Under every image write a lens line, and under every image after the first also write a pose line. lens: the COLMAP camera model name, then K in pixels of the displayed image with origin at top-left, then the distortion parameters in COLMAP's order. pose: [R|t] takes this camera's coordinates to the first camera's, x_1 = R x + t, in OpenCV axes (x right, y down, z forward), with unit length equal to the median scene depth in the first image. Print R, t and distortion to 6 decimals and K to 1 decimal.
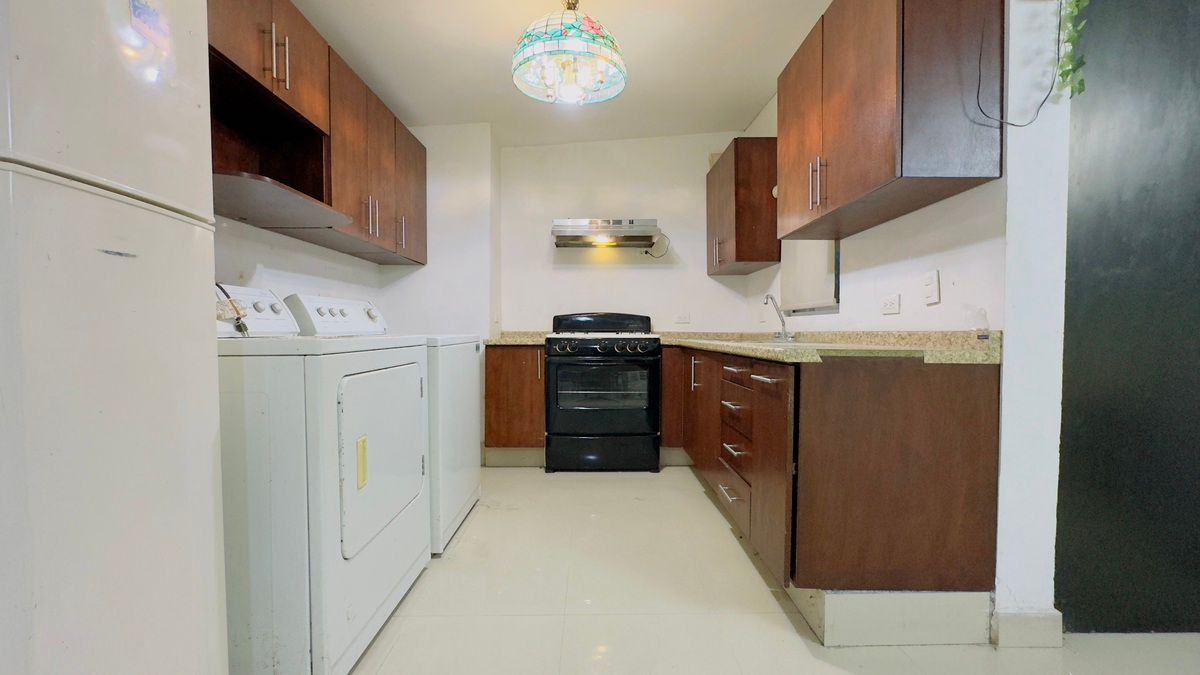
lens RADIAL K [[480.2, 0, 601.6], [0, 480.2, 340.2], [0, 0, 1]] dist [0.001966, -0.000470]
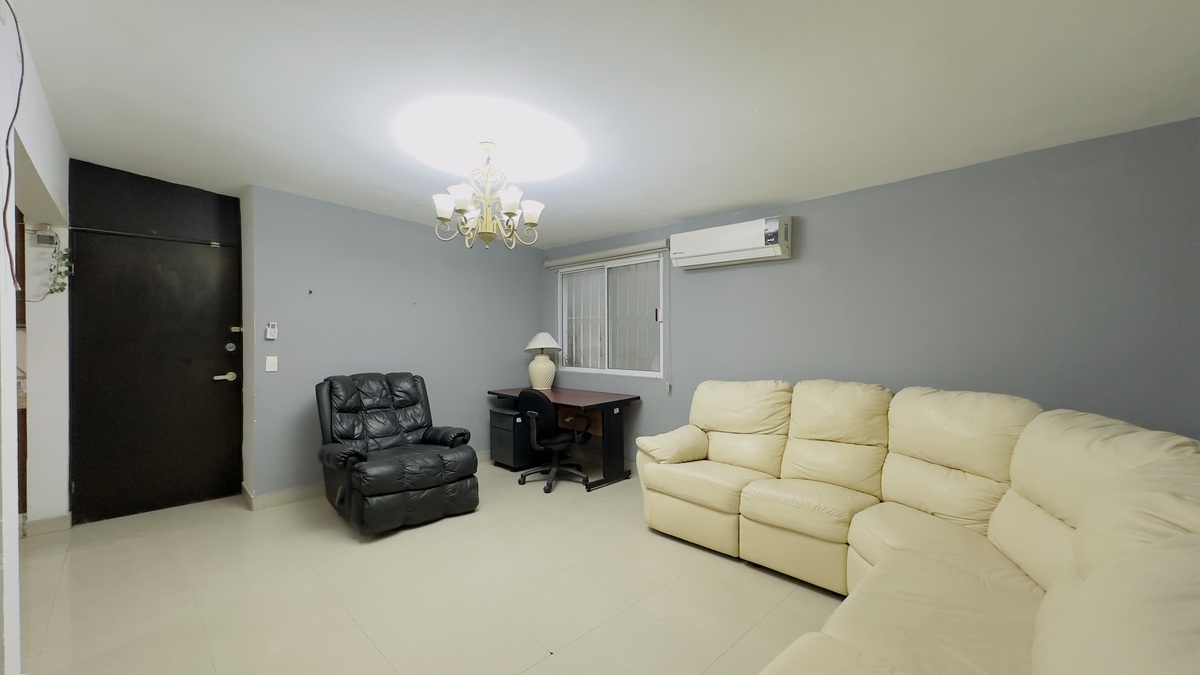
lens RADIAL K [[480.2, 0, 595.5], [0, 480.2, 337.1], [0, 0, 1]] dist [0.001966, -0.000470]
pose [[0.724430, -0.008316, 0.689298, 0.780656], [0.018052, 0.999813, -0.006910, -0.139283], [-0.689112, 0.017449, 0.724445, -1.555682]]
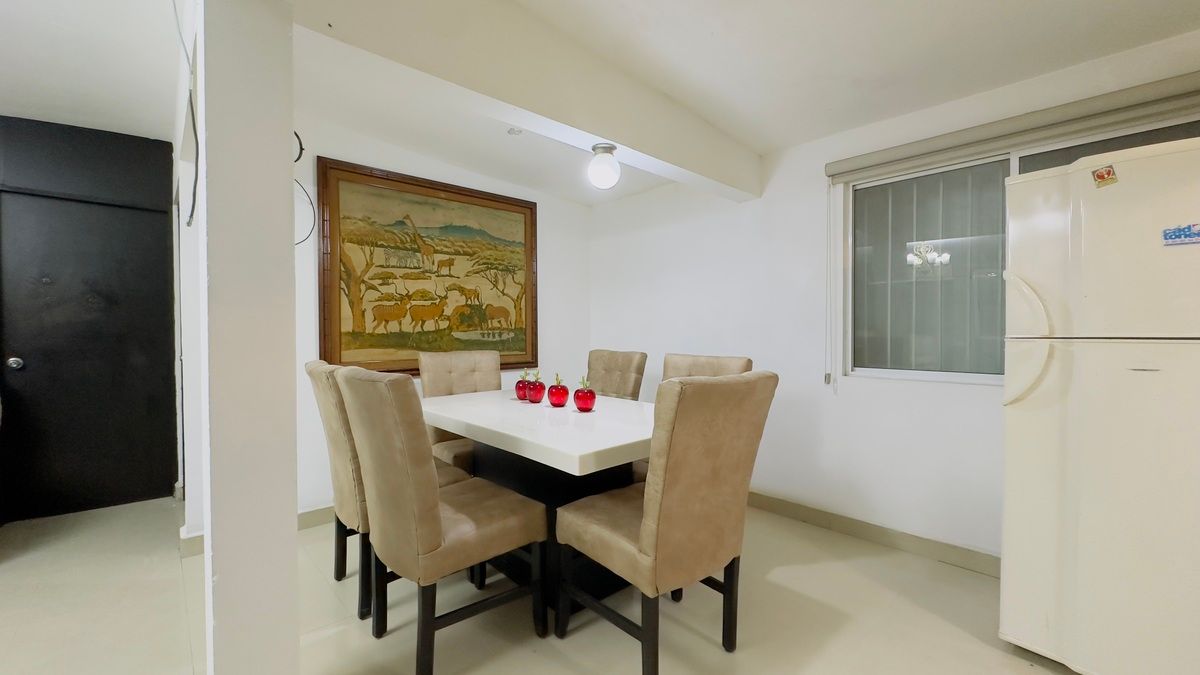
lens RADIAL K [[480.2, 0, 599.1], [0, 480.2, 335.6], [0, 0, 1]] dist [0.001966, -0.000470]
pose [[-0.756107, 0.003438, -0.654439, 0.670348], [-0.014967, 0.999634, 0.022544, -0.113908], [0.654277, 0.026841, -0.755779, 0.353576]]
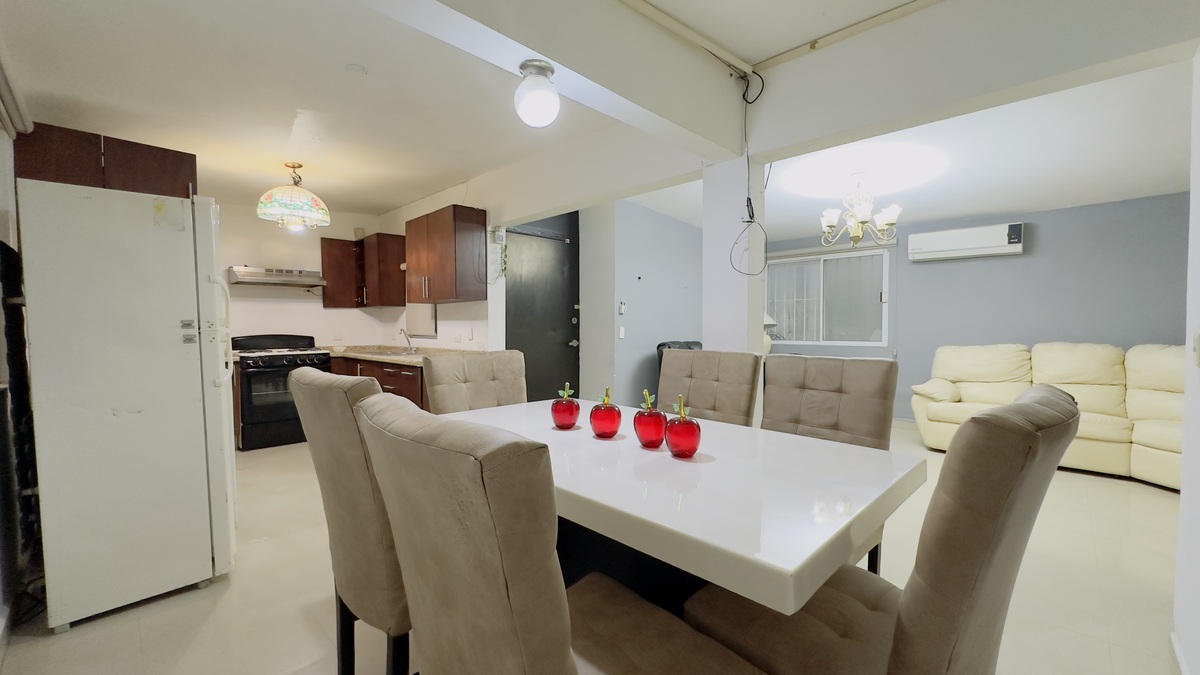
lens RADIAL K [[480.2, 0, 599.6], [0, 480.2, 336.5], [0, 0, 1]] dist [0.001966, -0.000470]
pose [[0.711851, -0.020645, 0.702027, -0.504570], [0.016760, 0.999783, 0.012407, -0.088591], [-0.702130, 0.002934, 0.712043, -1.058921]]
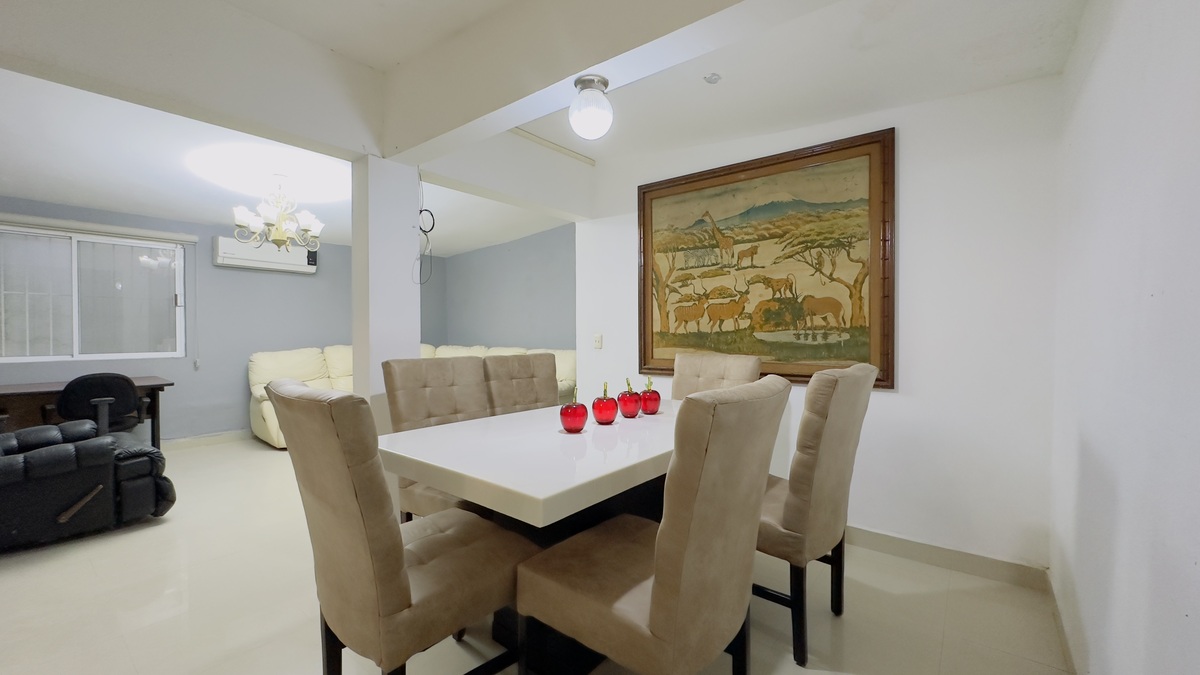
lens RADIAL K [[480.2, 0, 596.4], [0, 480.2, 334.9], [0, 0, 1]] dist [0.001966, -0.000470]
pose [[-0.768128, -0.007328, 0.640254, -0.538384], [0.010373, 0.999661, 0.023886, -0.112146], [-0.640212, 0.024988, -0.767792, 0.157956]]
